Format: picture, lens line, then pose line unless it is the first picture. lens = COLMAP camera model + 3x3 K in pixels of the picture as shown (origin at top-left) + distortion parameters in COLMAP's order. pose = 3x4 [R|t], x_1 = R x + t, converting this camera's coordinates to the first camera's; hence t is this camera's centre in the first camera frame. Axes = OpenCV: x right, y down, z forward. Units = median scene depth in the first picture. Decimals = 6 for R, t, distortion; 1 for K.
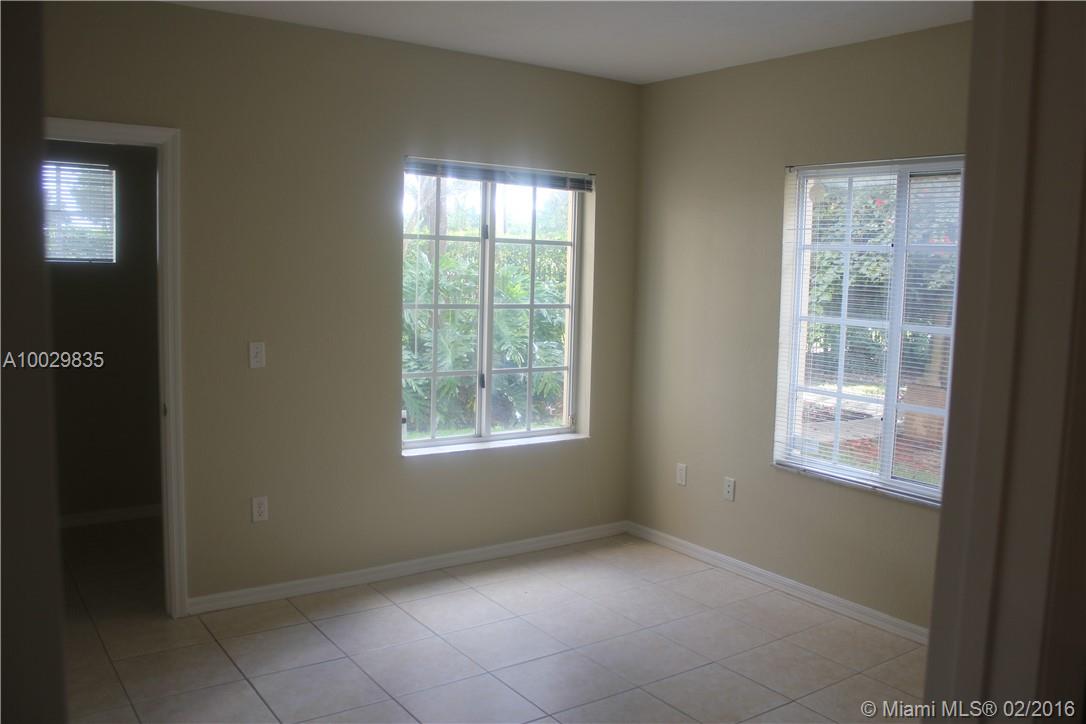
lens RADIAL K [[911.9, 0, 543.0], [0, 911.9, 362.0], [0, 0, 1]] dist [-0.105816, 0.004082]
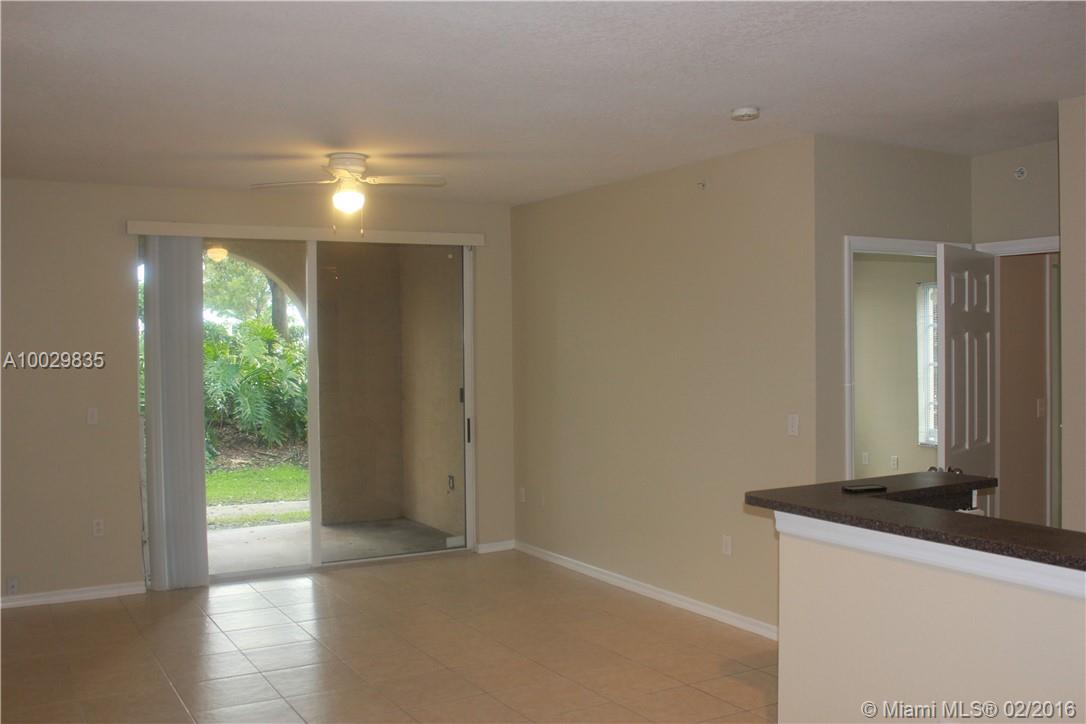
lens RADIAL K [[1032.6, 0, 543.0], [0, 1032.6, 362.0], [0, 0, 1]] dist [-0.063579, -0.011032]
pose [[0.994690, -0.036109, -0.096374, -0.299666], [0.027231, 0.995396, -0.091903, 0.118464], [0.099249, 0.088790, 0.991093, -1.154684]]
